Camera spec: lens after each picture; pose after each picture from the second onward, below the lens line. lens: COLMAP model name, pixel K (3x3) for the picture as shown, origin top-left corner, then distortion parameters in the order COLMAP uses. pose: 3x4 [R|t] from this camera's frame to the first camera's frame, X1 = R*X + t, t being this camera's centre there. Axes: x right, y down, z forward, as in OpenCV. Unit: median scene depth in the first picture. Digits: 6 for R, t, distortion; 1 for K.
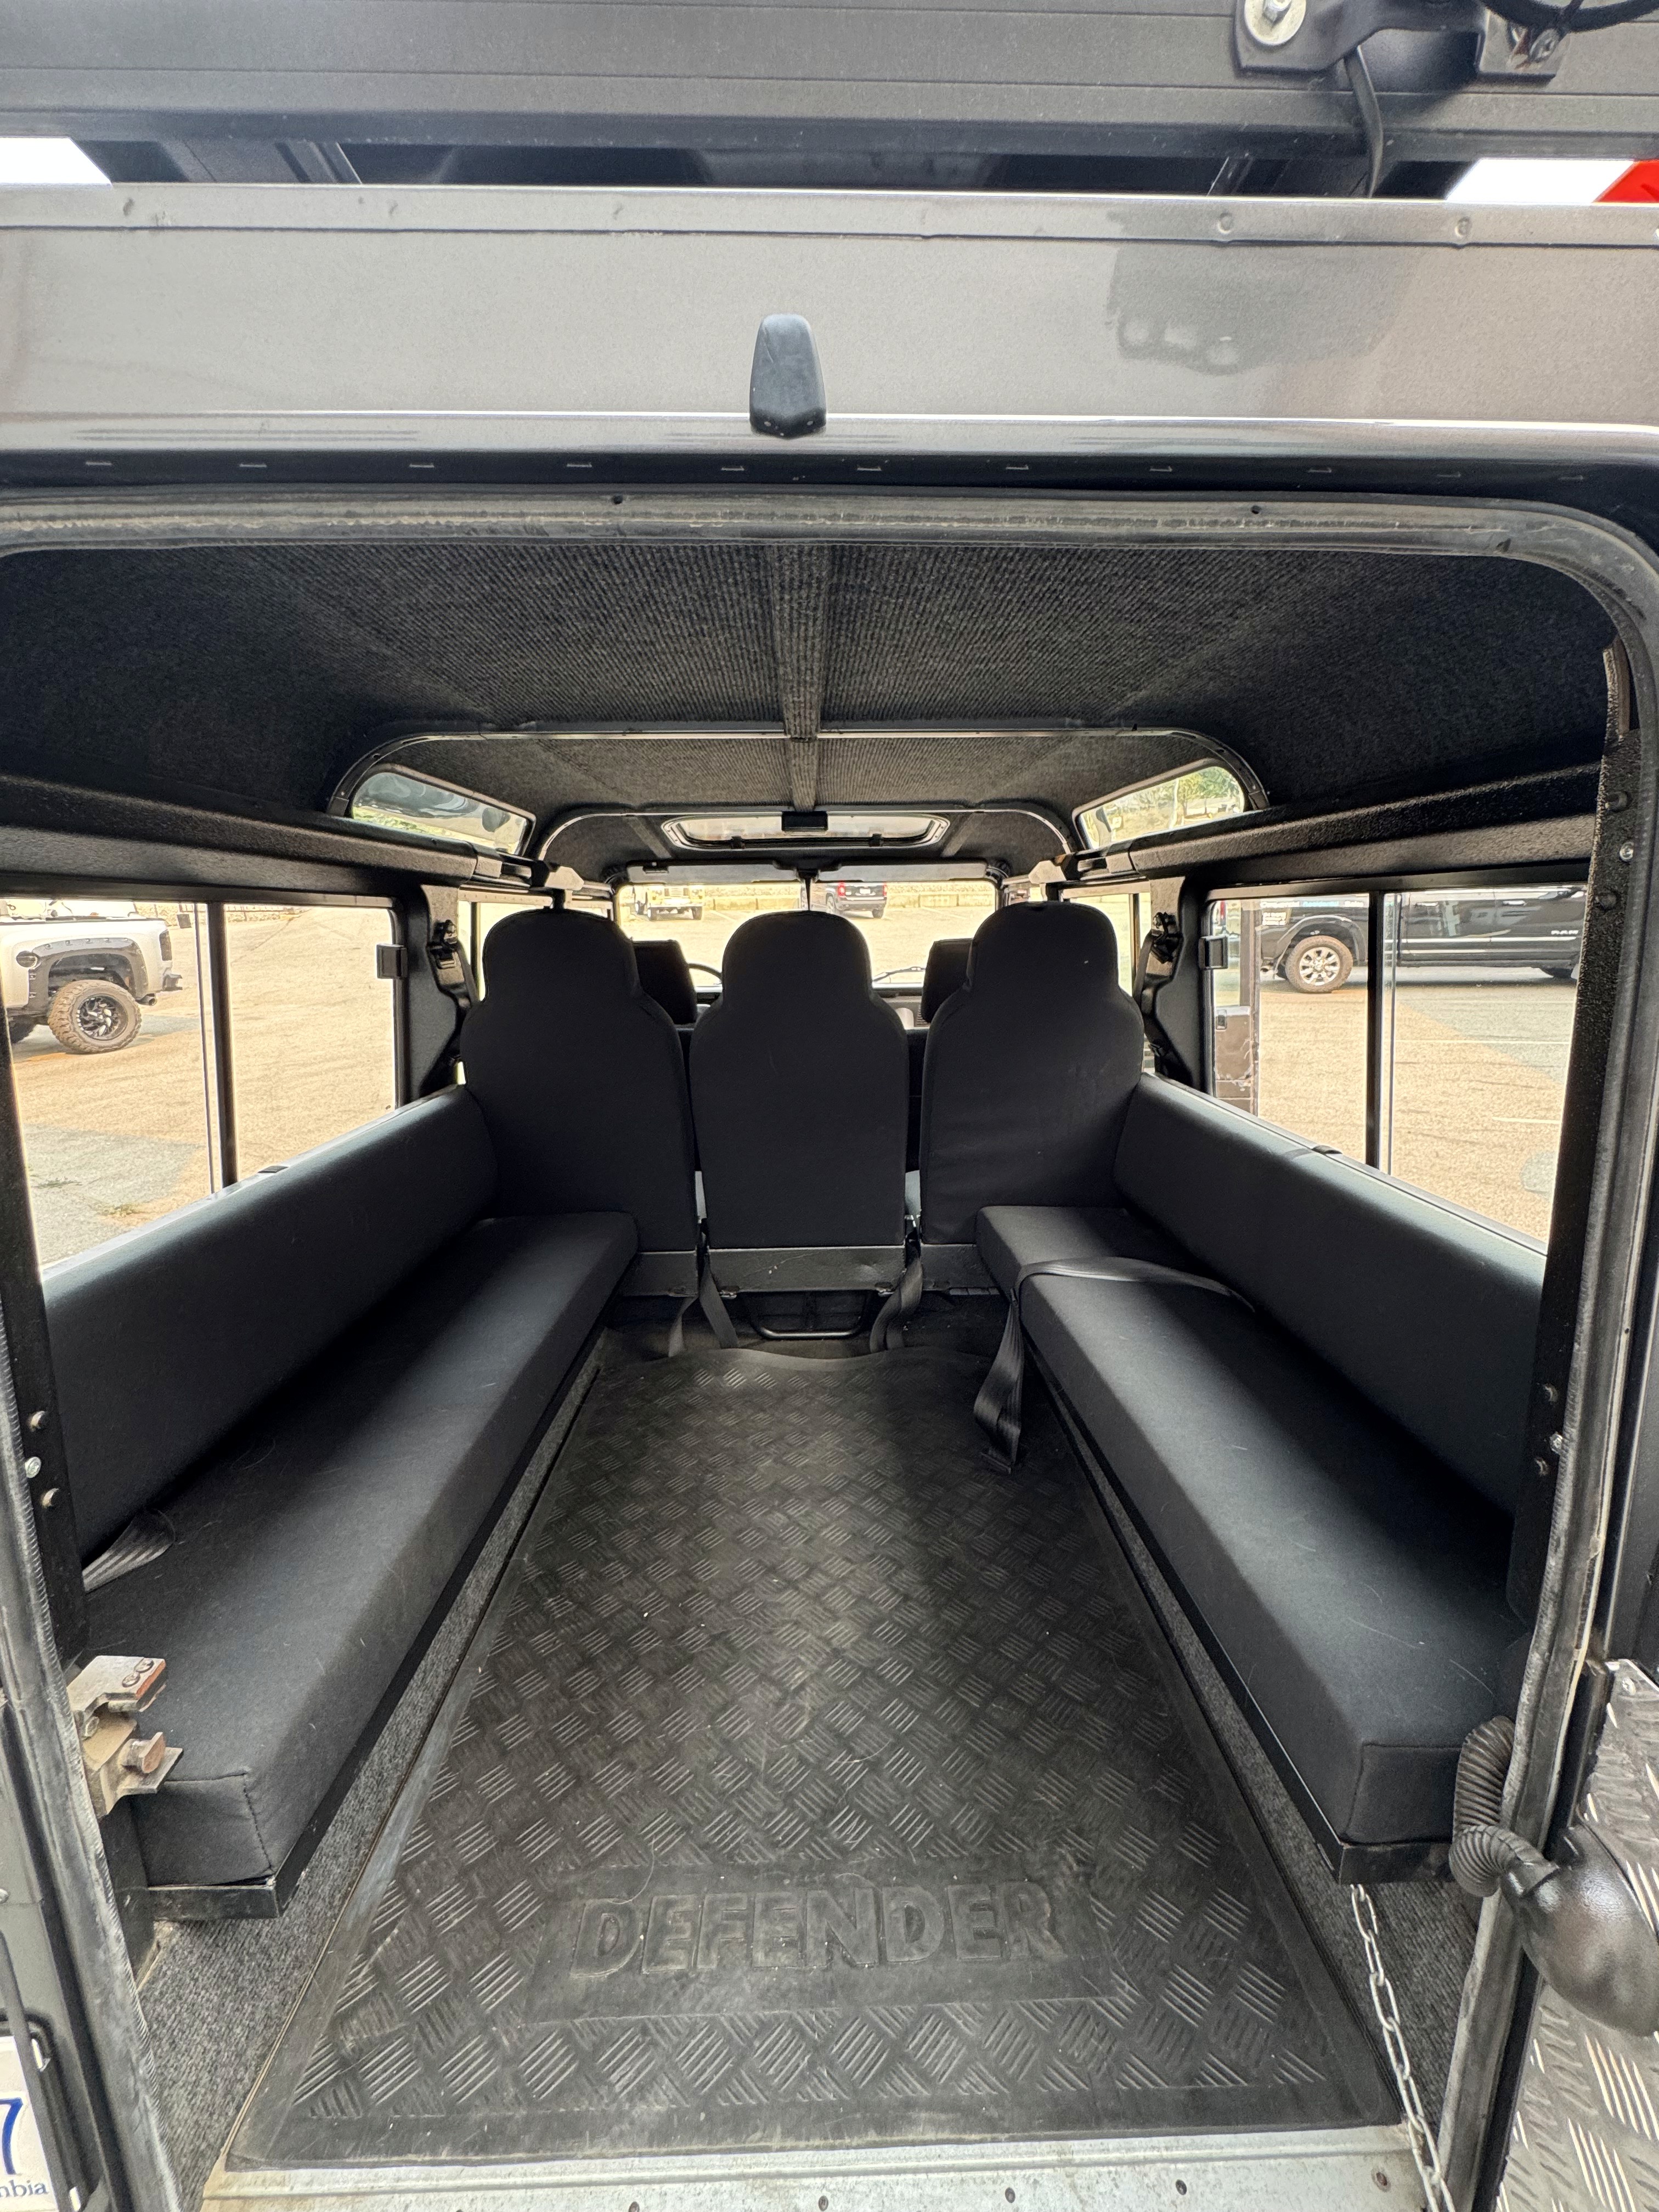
lens RADIAL K [[886.3, 0, 833.1], [0, 886.3, 1109.4], [0, 0, 1]] dist [-0.000532, 0.000046]
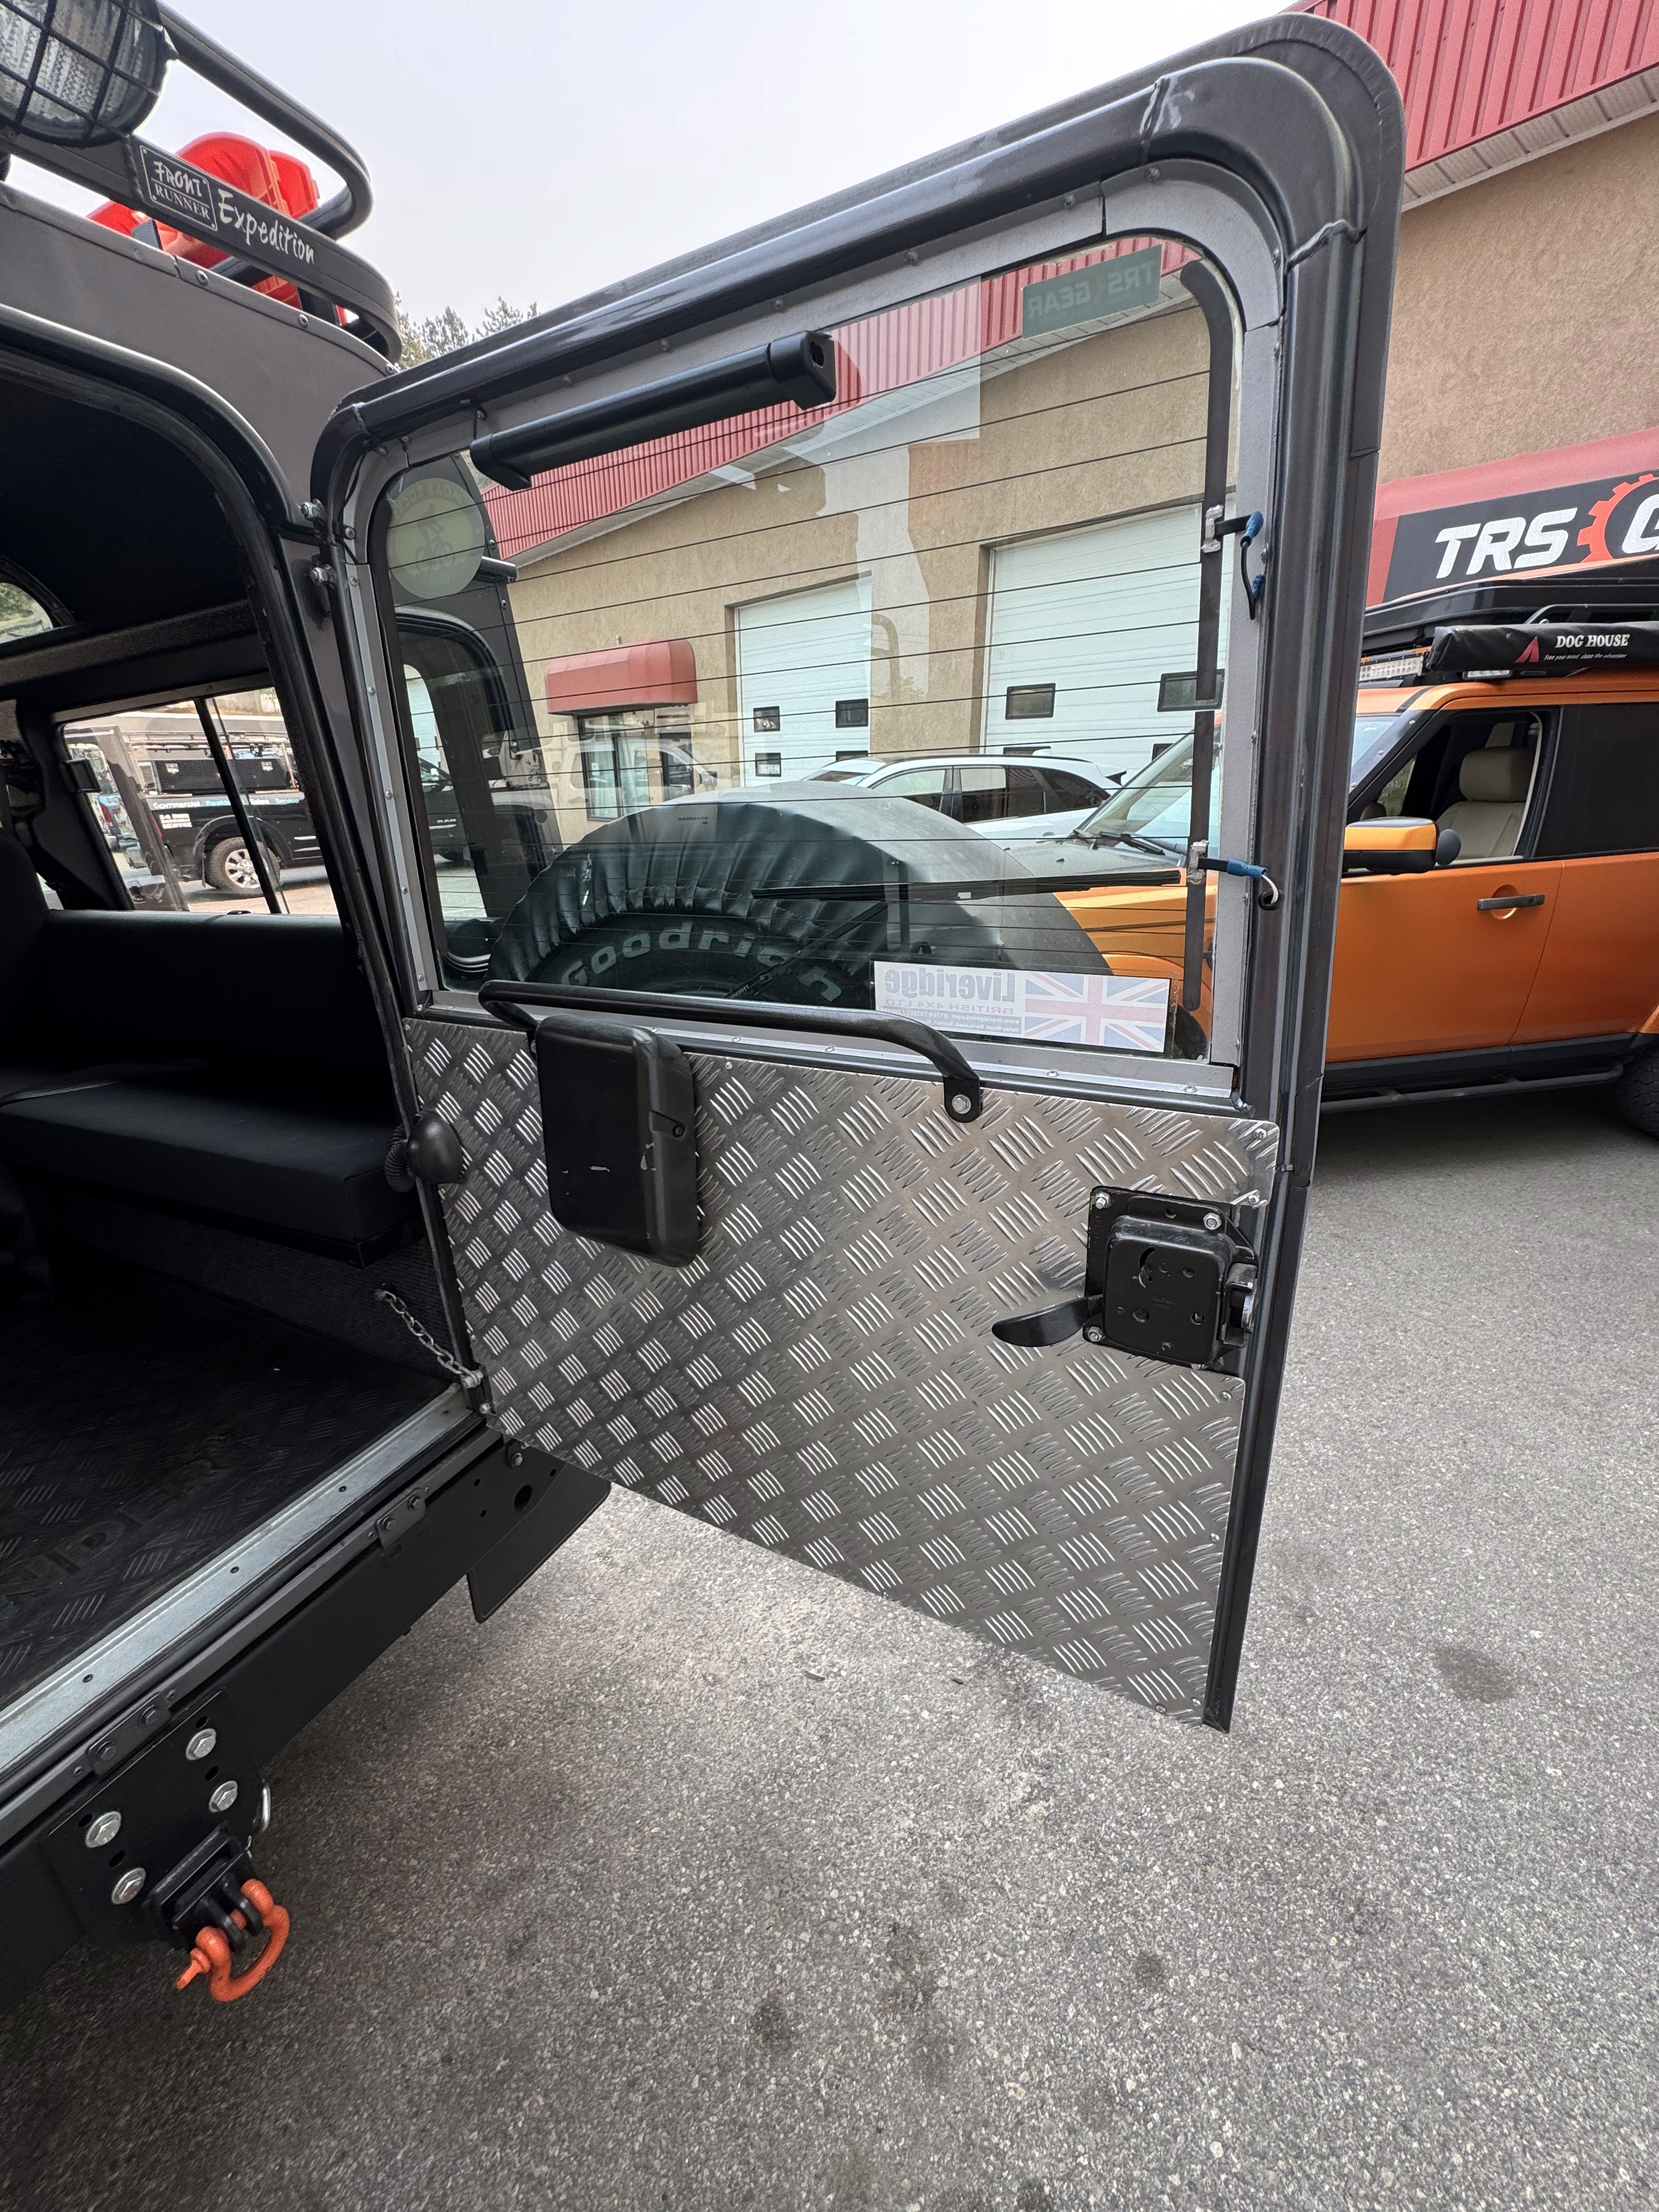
lens RADIAL K [[882.8, 0, 829.5], [0, 882.8, 1106.0], [0, 0, 1]] dist [0.000268, 0.000422]
pose [[0.486404, -0.307402, 0.817872, -0.117035], [0.230007, 0.948099, 0.219559, 0.170506], [-0.842916, 0.081322, 0.531863, -0.279477]]
